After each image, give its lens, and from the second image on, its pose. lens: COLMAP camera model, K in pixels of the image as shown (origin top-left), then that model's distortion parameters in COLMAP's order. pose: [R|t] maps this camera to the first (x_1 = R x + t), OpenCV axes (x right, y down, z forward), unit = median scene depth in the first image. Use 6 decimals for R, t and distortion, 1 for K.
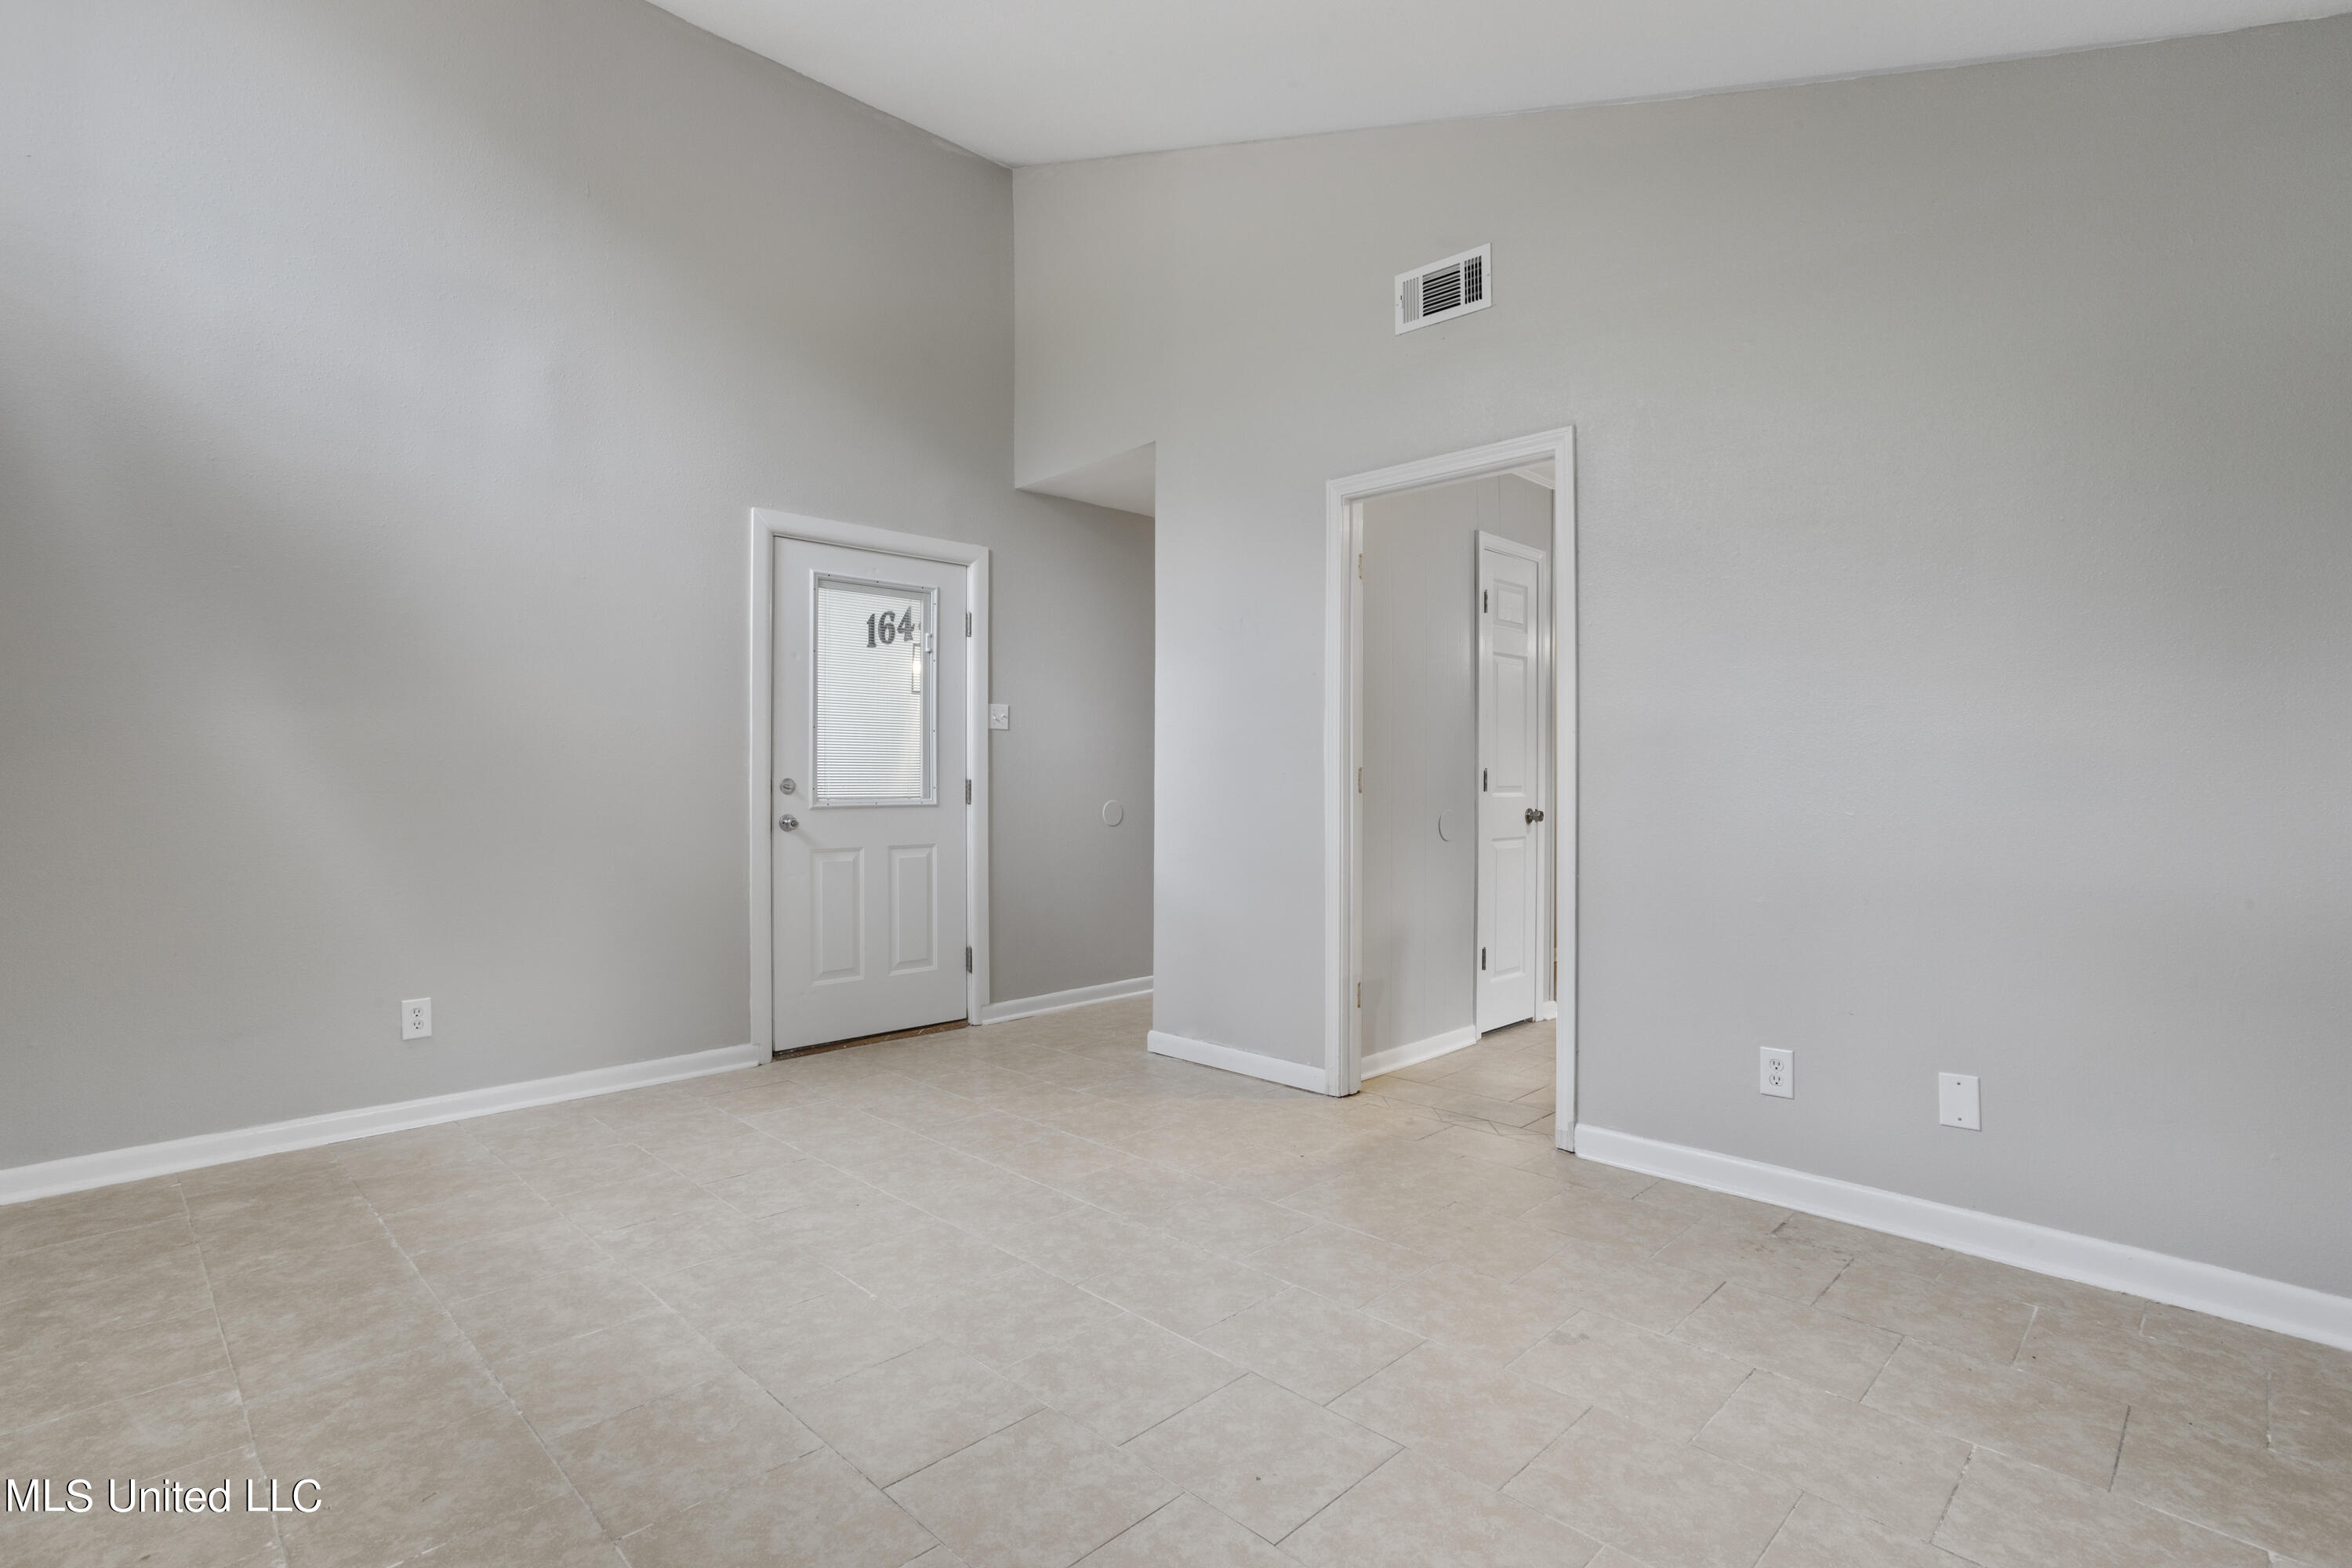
lens RADIAL K [[1132.6, 0, 1186.5], [0, 1132.6, 778.1], [0, 0, 1]] dist [-0.047790, 0.027805]
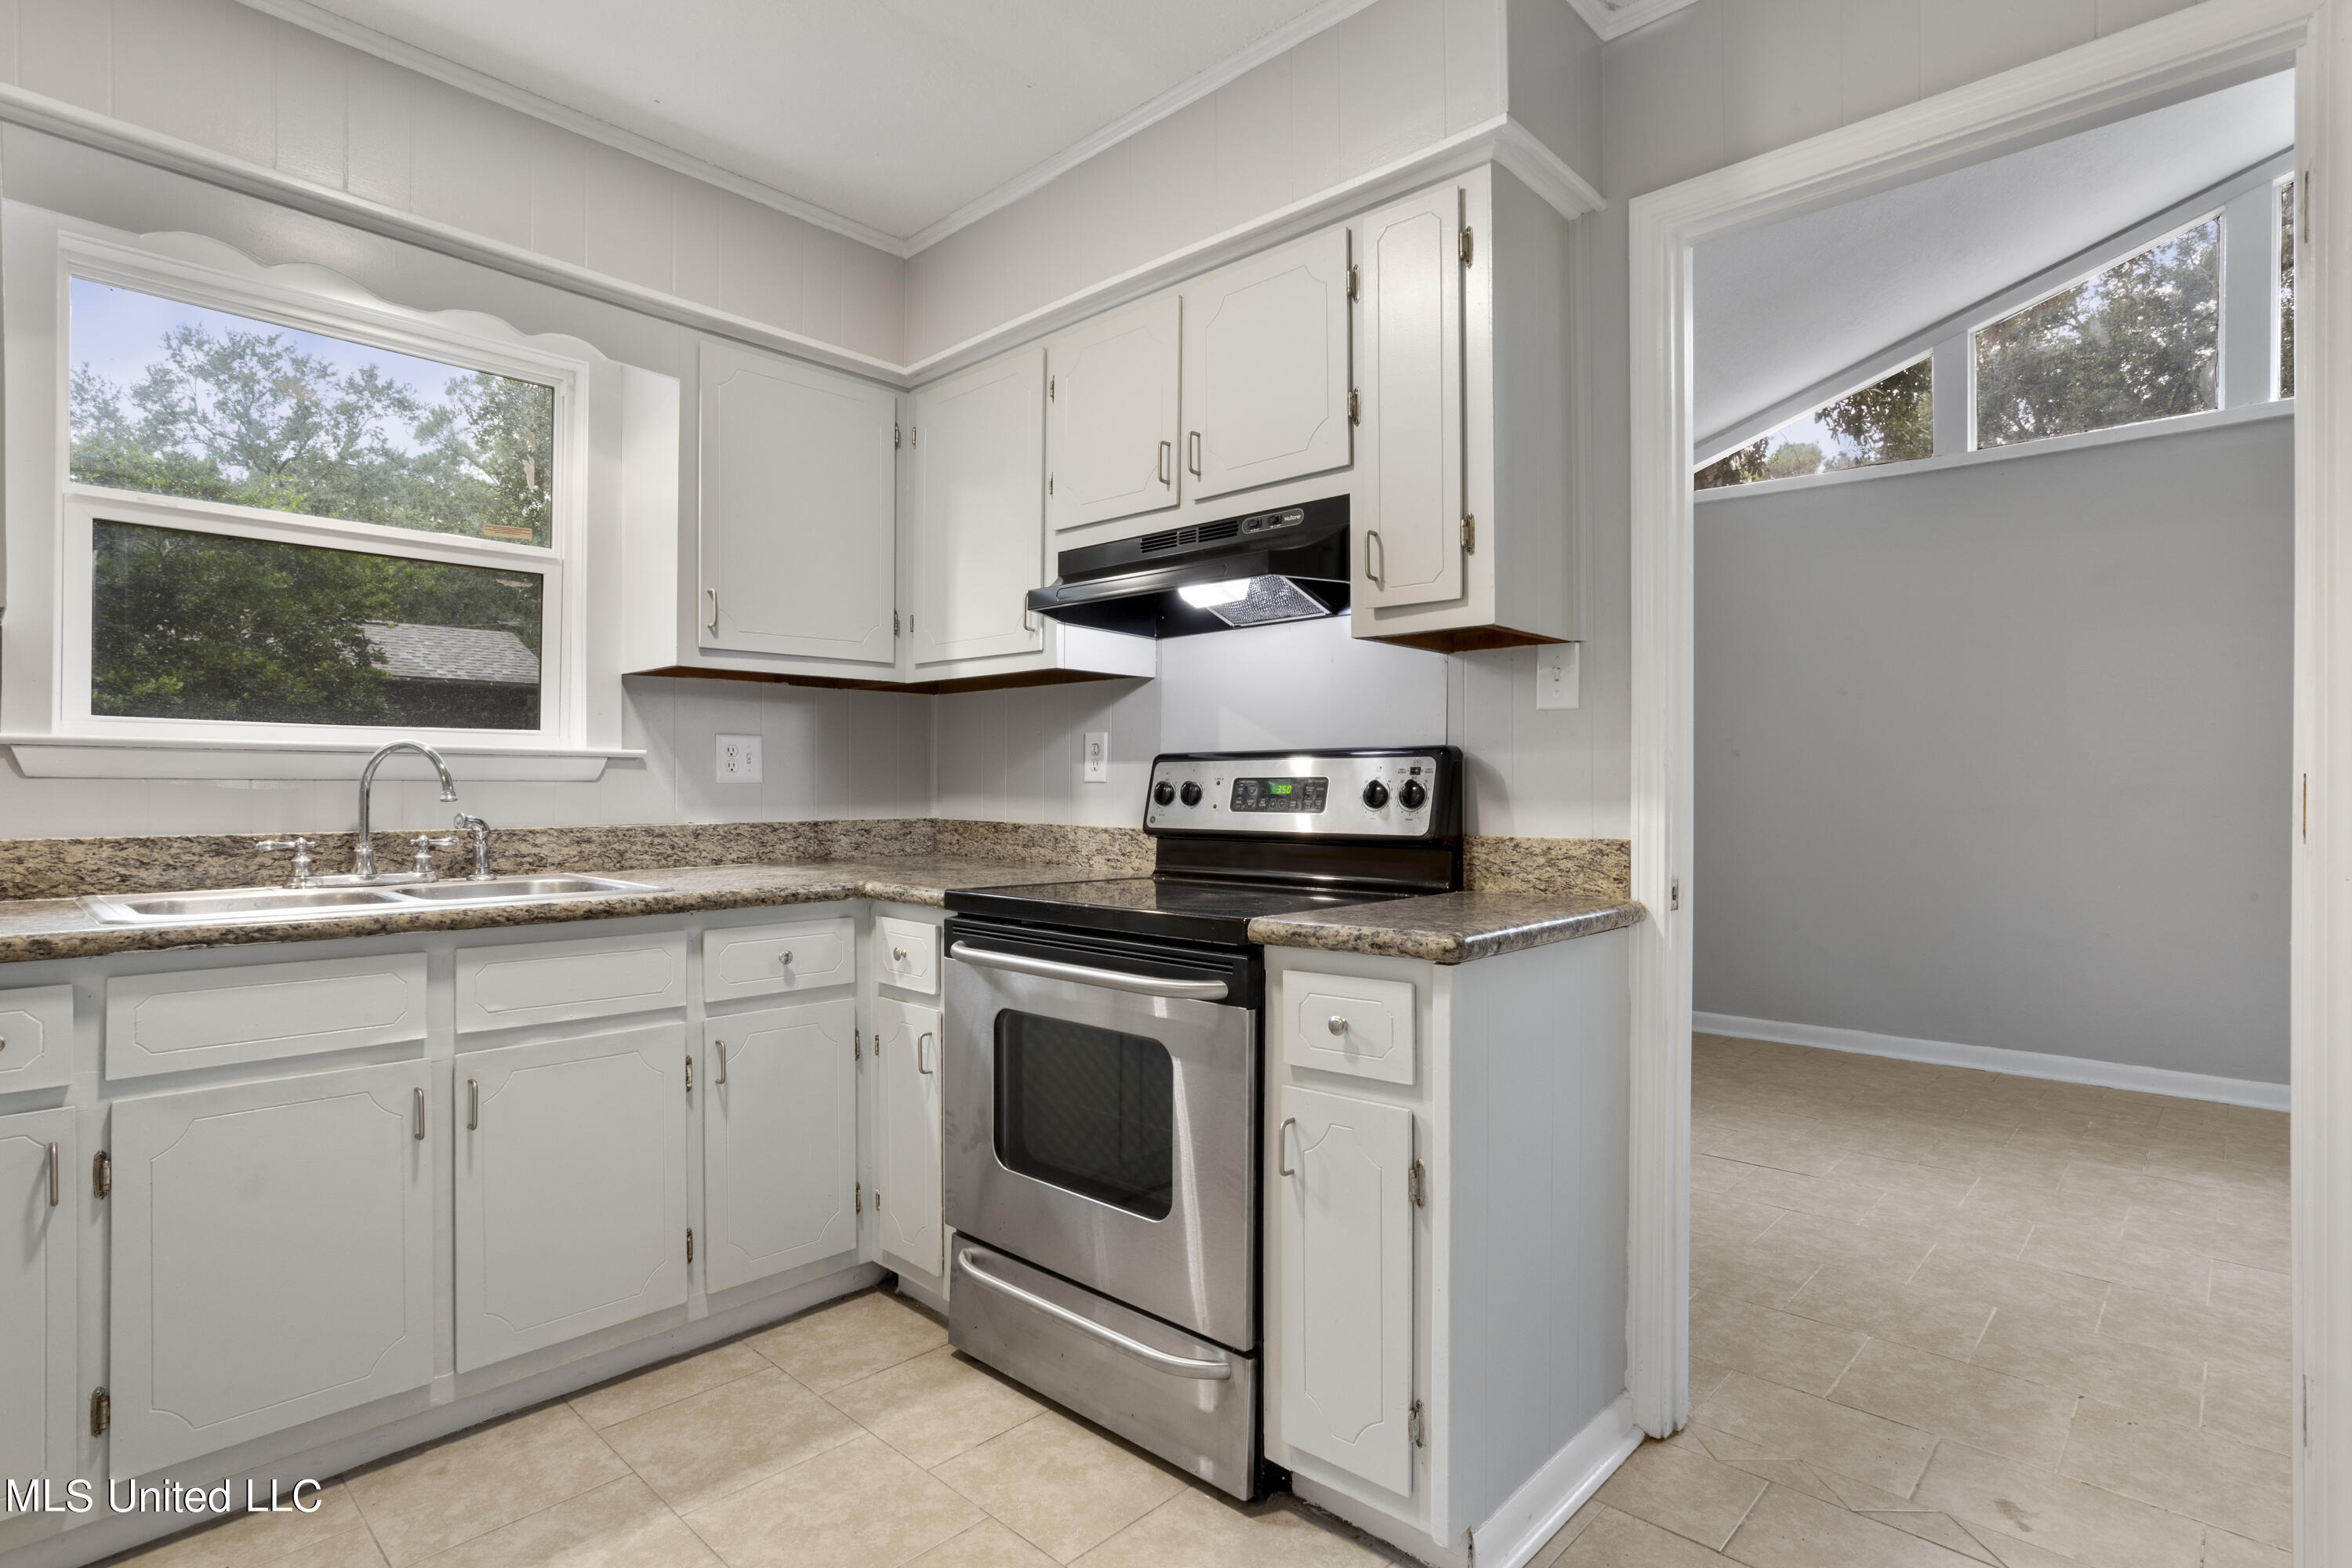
lens RADIAL K [[1176.5, 0, 1168.3], [0, 1176.5, 789.1], [0, 0, 1]] dist [-0.043925, 0.021921]
pose [[-0.999819, -0.003641, -0.018662, 0.777969], [-0.003694, 0.999989, 0.002803, -0.007235], [0.018652, 0.002872, -0.999822, 2.024198]]
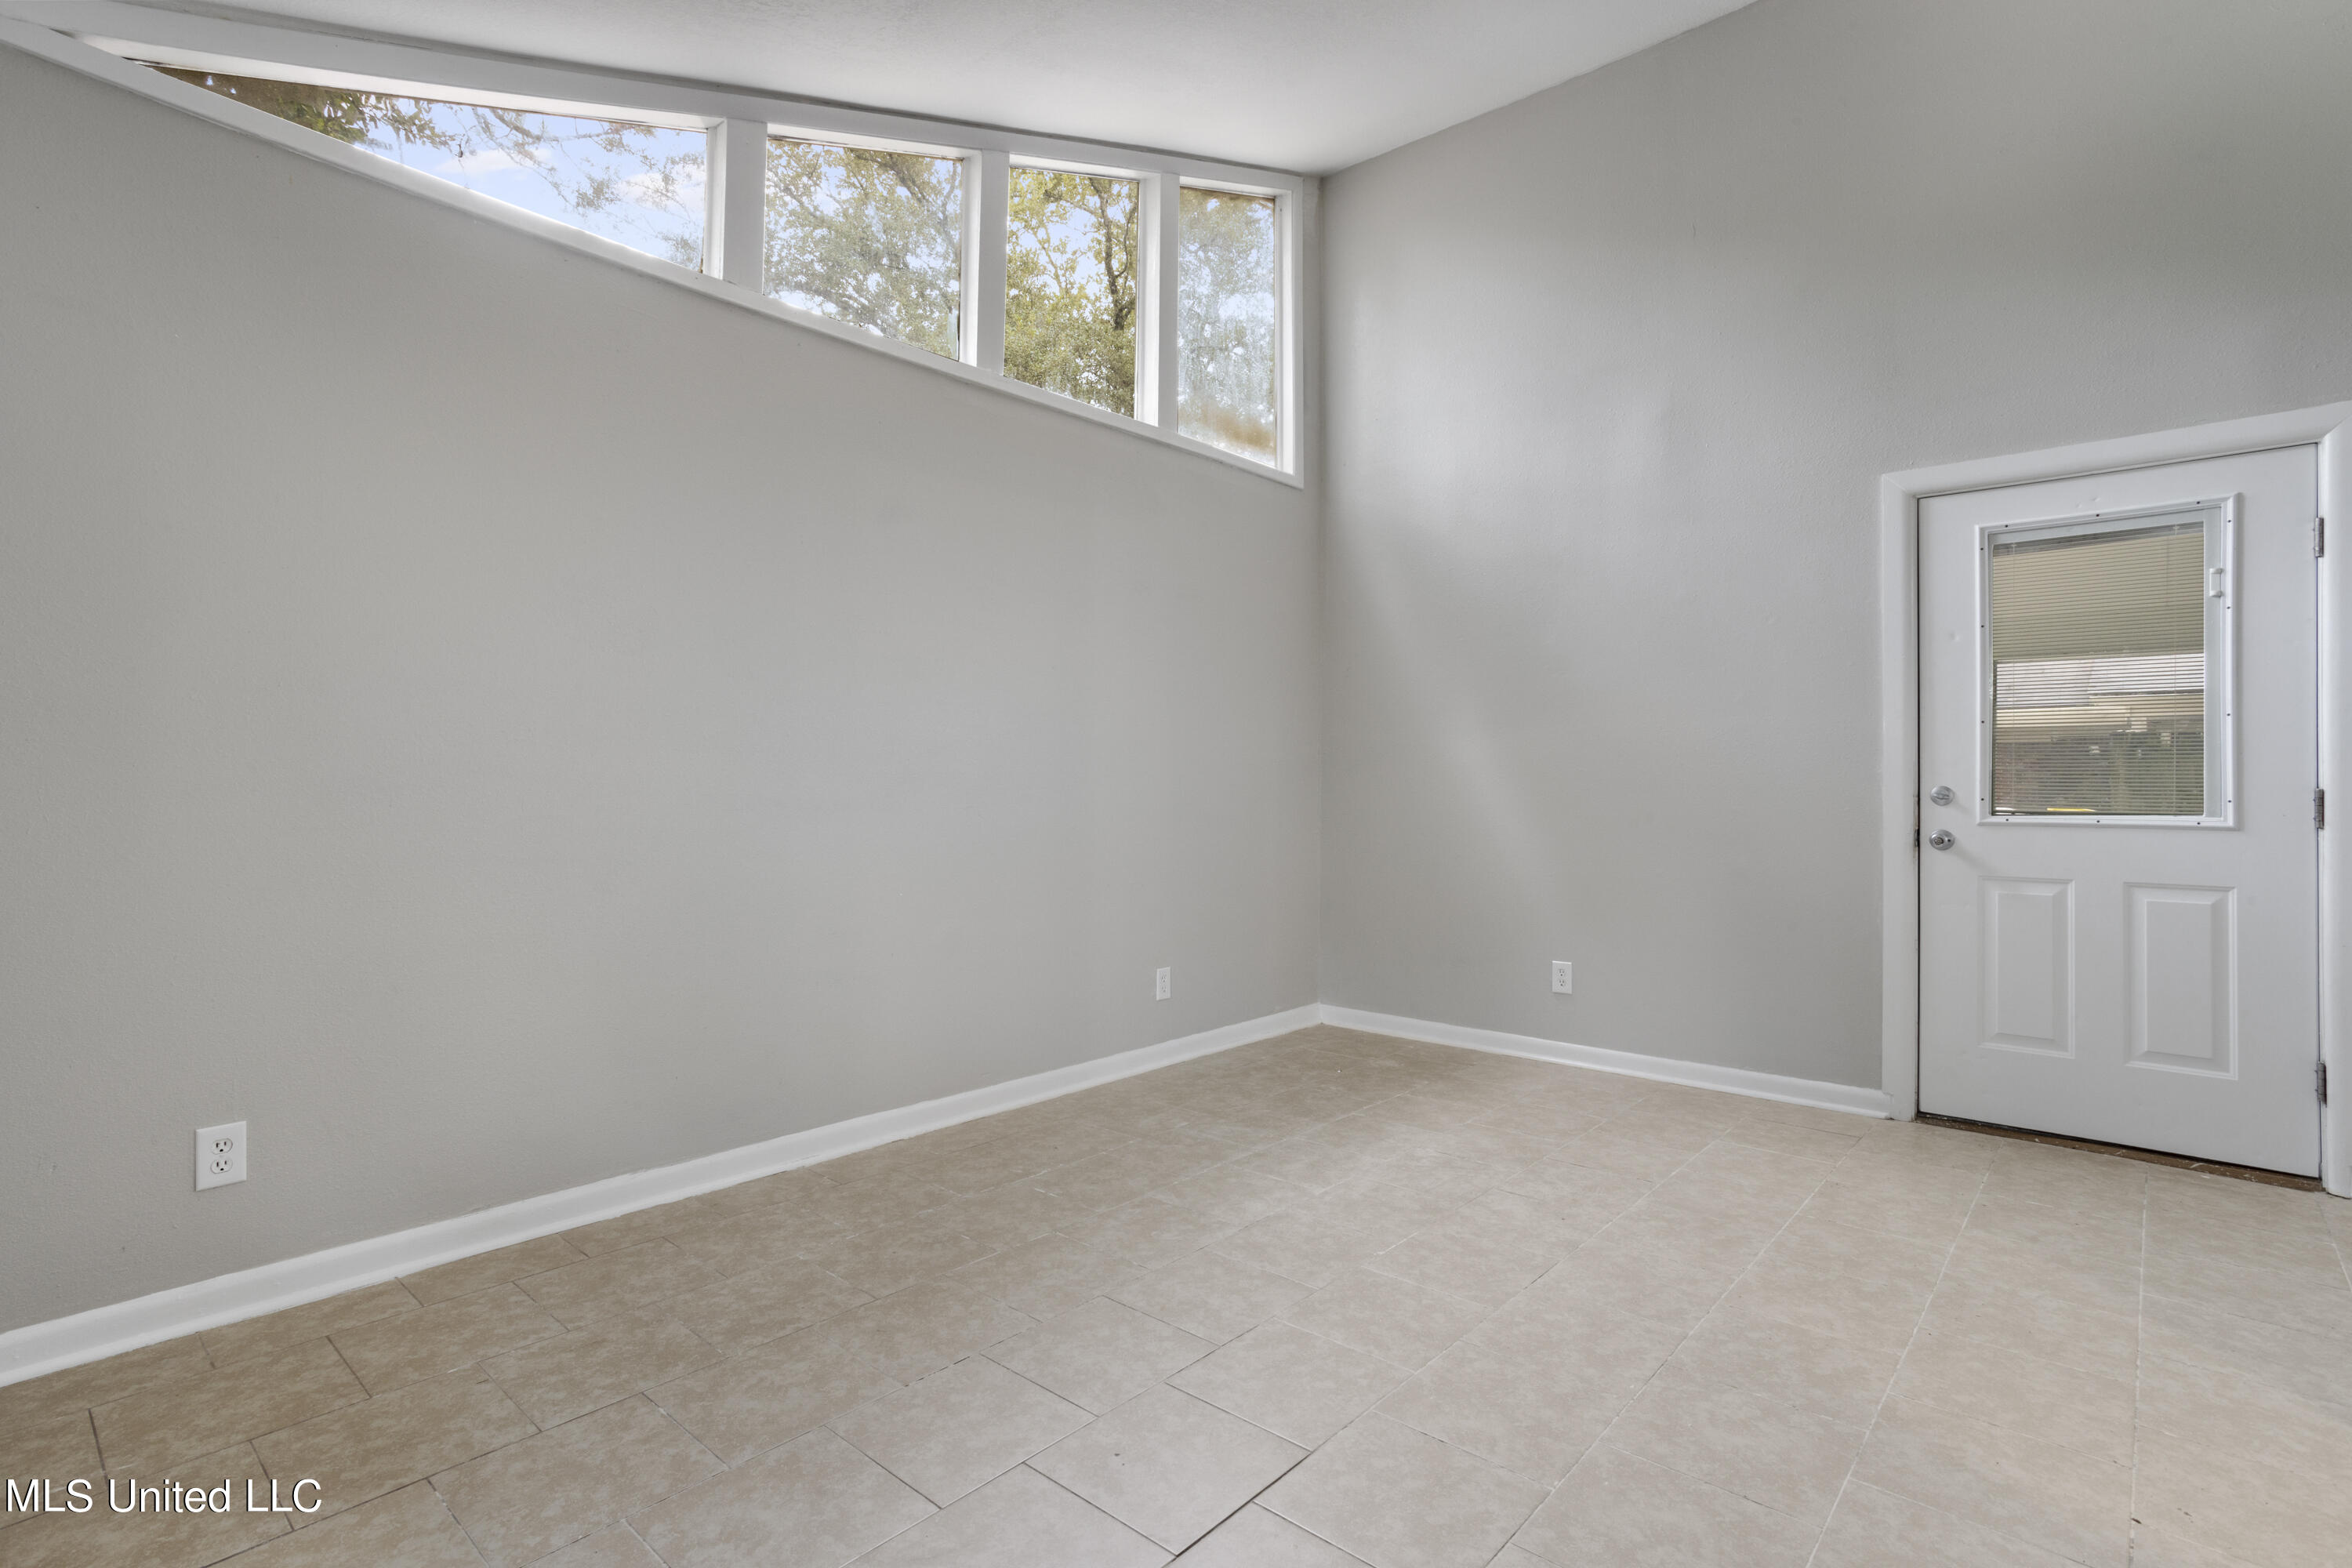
lens RADIAL K [[1132.6, 0, 1155.0], [0, 1132.6, 765.5], [0, 0, 1]] dist [-0.047790, 0.027805]
pose [[0.038562, -0.016942, -0.999113, 0.740193], [-0.002864, 0.999850, -0.017065, 0.001286], [0.999252, 0.003520, 0.038508, 0.657259]]
